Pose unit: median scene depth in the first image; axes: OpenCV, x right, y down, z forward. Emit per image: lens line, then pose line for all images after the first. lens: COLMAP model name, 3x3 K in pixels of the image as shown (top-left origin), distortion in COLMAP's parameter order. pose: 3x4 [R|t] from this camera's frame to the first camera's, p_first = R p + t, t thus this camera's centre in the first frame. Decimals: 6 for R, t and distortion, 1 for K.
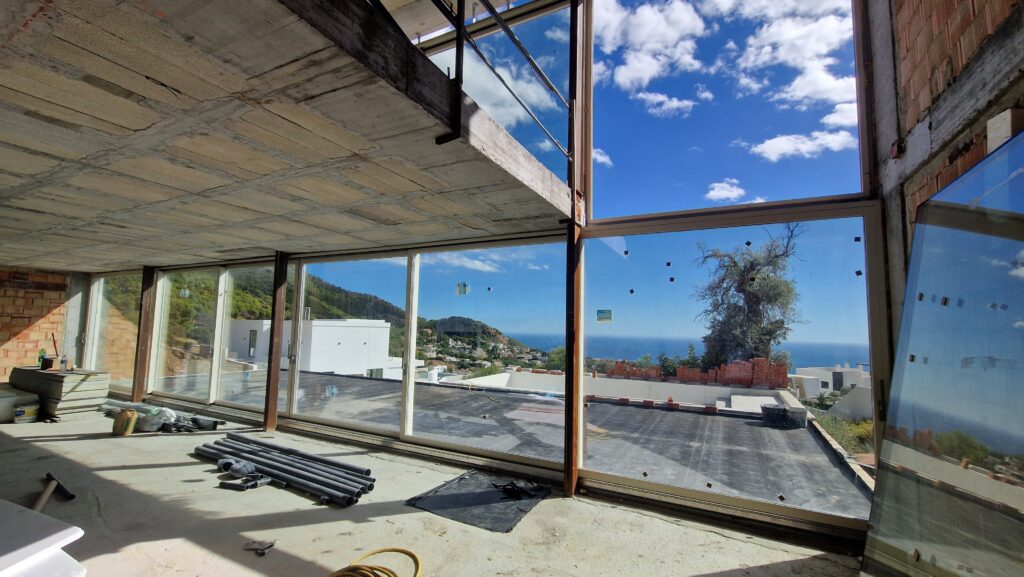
lens RADIAL K [[425.6, 0, 512.0], [0, 425.6, 288.5], [0, 0, 1]] dist [-0.003836, -0.000126]
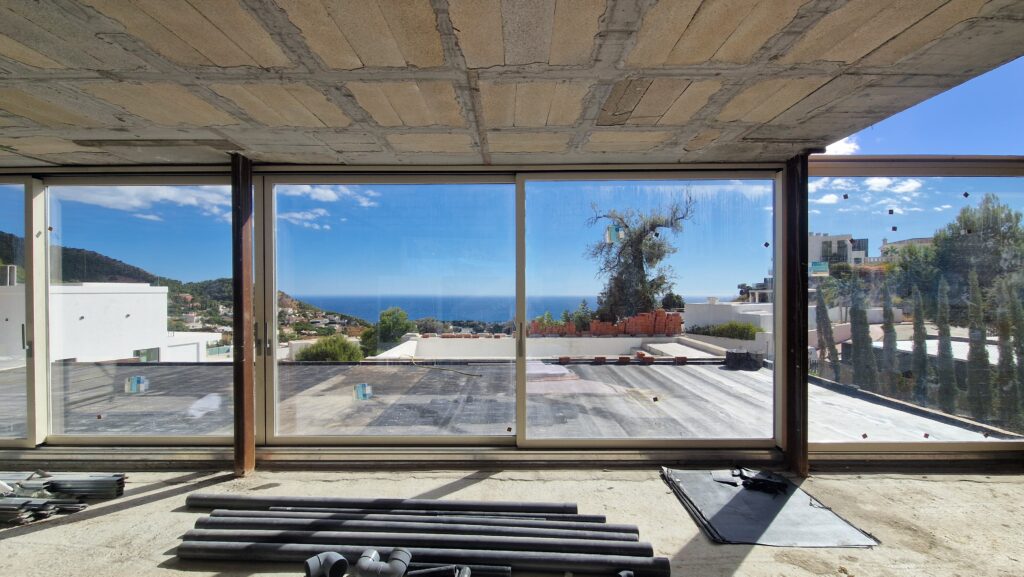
lens RADIAL K [[425.6, 0, 512.0], [0, 425.6, 288.5], [0, 0, 1]] dist [-0.003836, -0.000126]
pose [[0.889213, -0.023482, 0.456890, -0.517863], [-0.019806, 0.995770, 0.089725, 0.028338], [-0.457064, -0.088834, 0.884987, 0.358556]]
